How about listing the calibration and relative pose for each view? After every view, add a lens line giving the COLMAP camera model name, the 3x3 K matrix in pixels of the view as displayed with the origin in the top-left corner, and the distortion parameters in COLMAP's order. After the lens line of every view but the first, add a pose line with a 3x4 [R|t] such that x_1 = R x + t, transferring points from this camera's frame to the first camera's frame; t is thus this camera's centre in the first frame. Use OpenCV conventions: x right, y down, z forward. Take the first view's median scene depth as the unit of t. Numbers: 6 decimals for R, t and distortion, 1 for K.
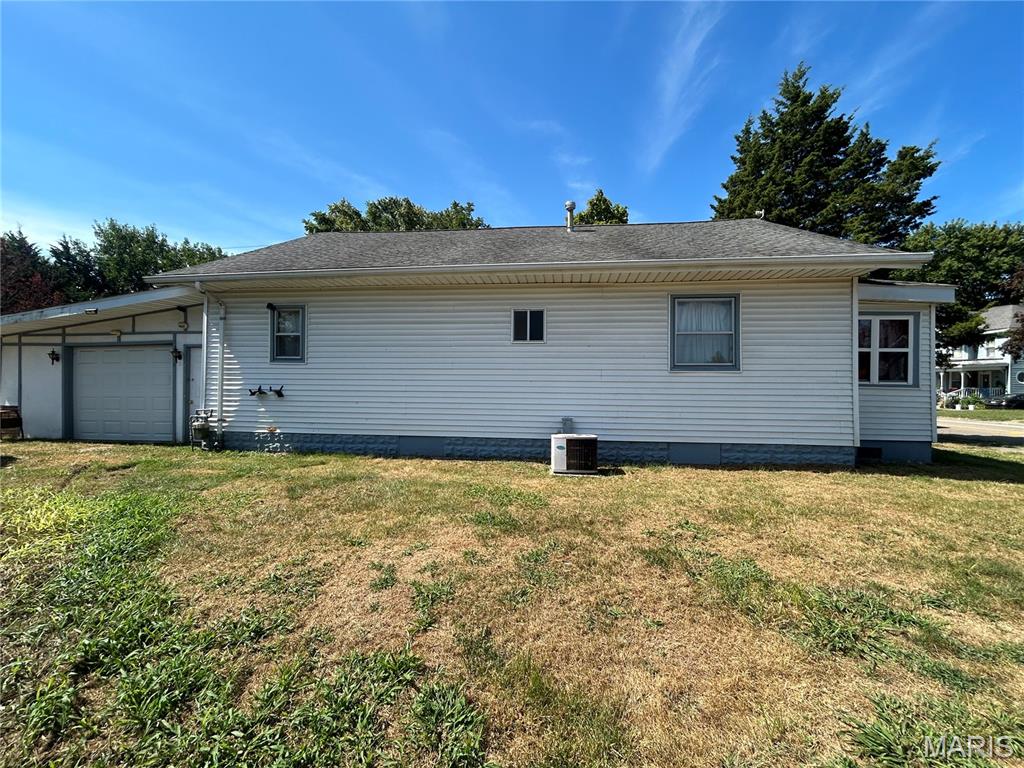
lens RADIAL K [[410.2, 0, 511.0], [0, 410.2, 378.7], [0, 0, 1]] dist [-0.000945, -0.000018]
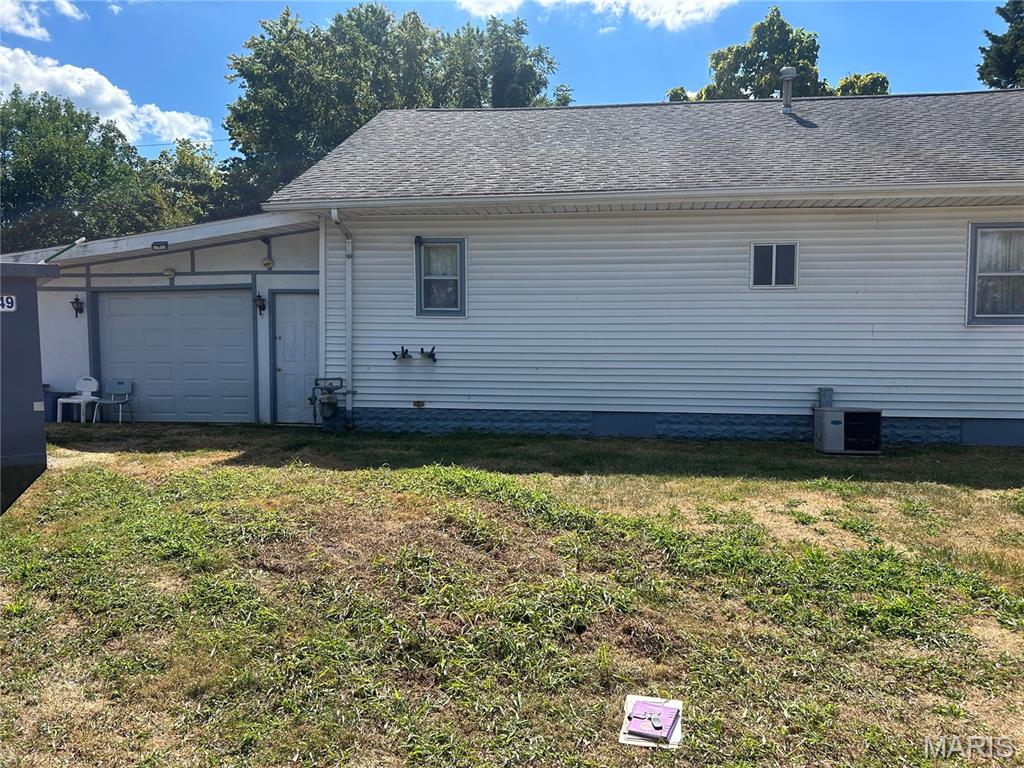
lens RADIAL K [[773.0, 0, 515.1], [0, 773.0, 384.3], [0, 0, 1]] dist [0.067765, -0.074667]
pose [[0.999943, -0.003329, -0.010104, -0.393840], [0.004032, 0.997508, 0.070440, -0.013284], [0.009845, -0.070477, 0.997465, -0.419422]]
